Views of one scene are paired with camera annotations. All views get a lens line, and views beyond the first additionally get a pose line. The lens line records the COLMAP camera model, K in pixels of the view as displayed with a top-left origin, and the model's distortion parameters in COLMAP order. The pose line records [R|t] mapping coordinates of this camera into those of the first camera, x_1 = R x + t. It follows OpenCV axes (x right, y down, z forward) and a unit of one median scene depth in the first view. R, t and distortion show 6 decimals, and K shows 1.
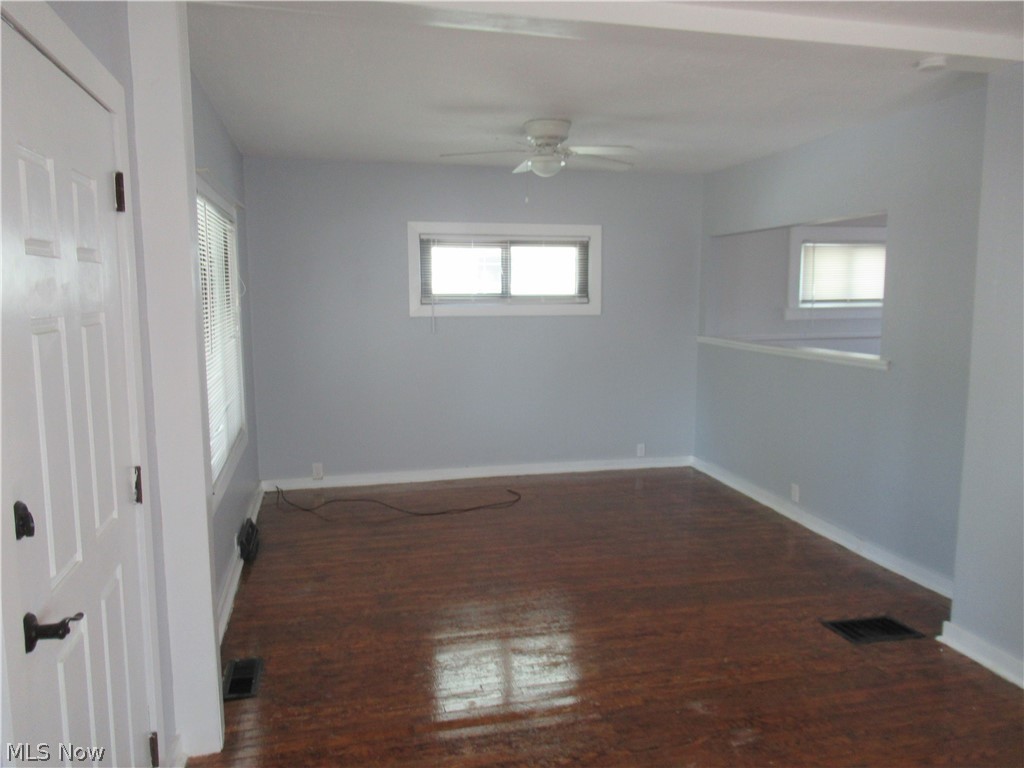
lens RADIAL K [[770.3, 0, 511.6], [0, 770.3, 384.6], [0, 0, 1]] dist [0.003557, -0.000886]
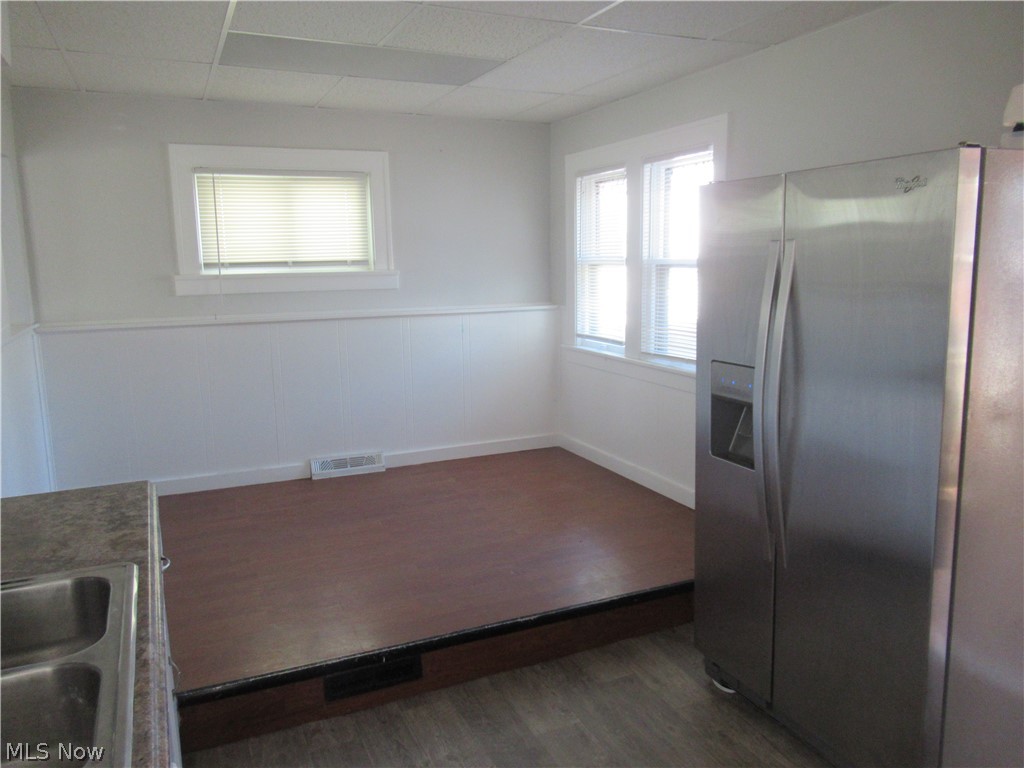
lens RADIAL K [[770.3, 0, 511.0], [0, 770.3, 386.9], [0, 0, 1]] dist [0.003557, -0.000886]
pose [[0.984949, -0.039062, 0.168371, 0.520380], [0.031629, 0.998412, 0.046609, -0.029917], [-0.169924, -0.040582, 0.984621, 0.331531]]
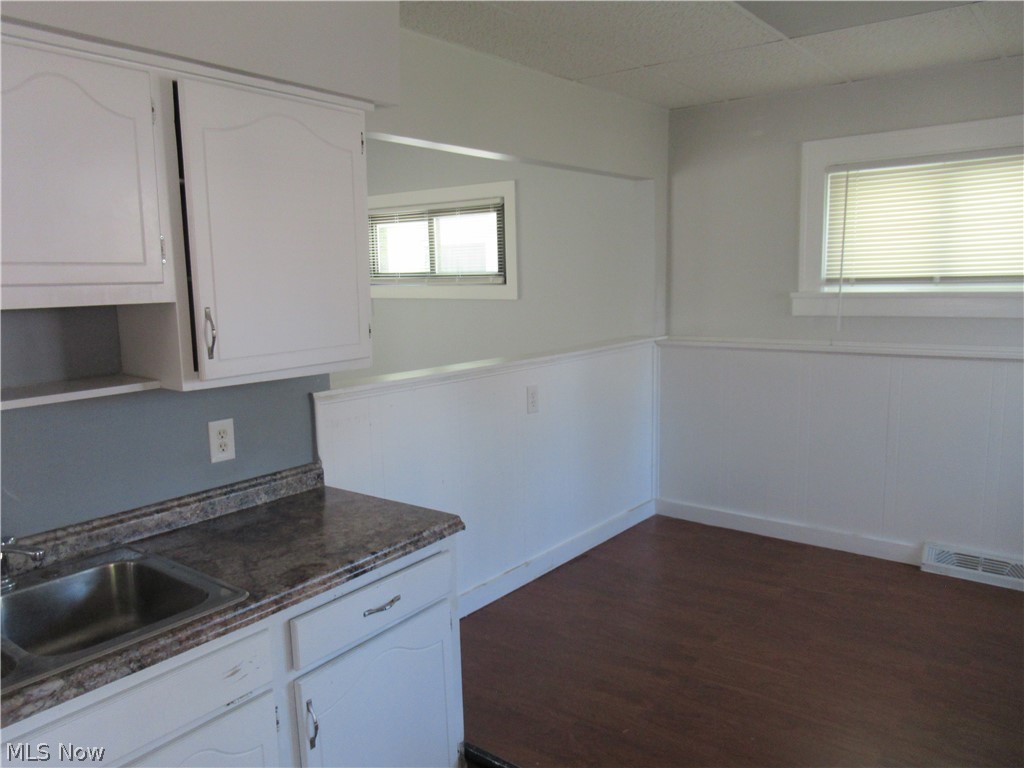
lens RADIAL K [[770.3, 0, 509.7], [0, 770.3, 388.5], [0, 0, 1]] dist [0.003557, -0.000886]
pose [[0.618713, 0.106107, -0.778419, 0.673413], [-0.079732, 0.994202, 0.072147, -0.055395], [0.781561, 0.017427, 0.623586, 0.499923]]
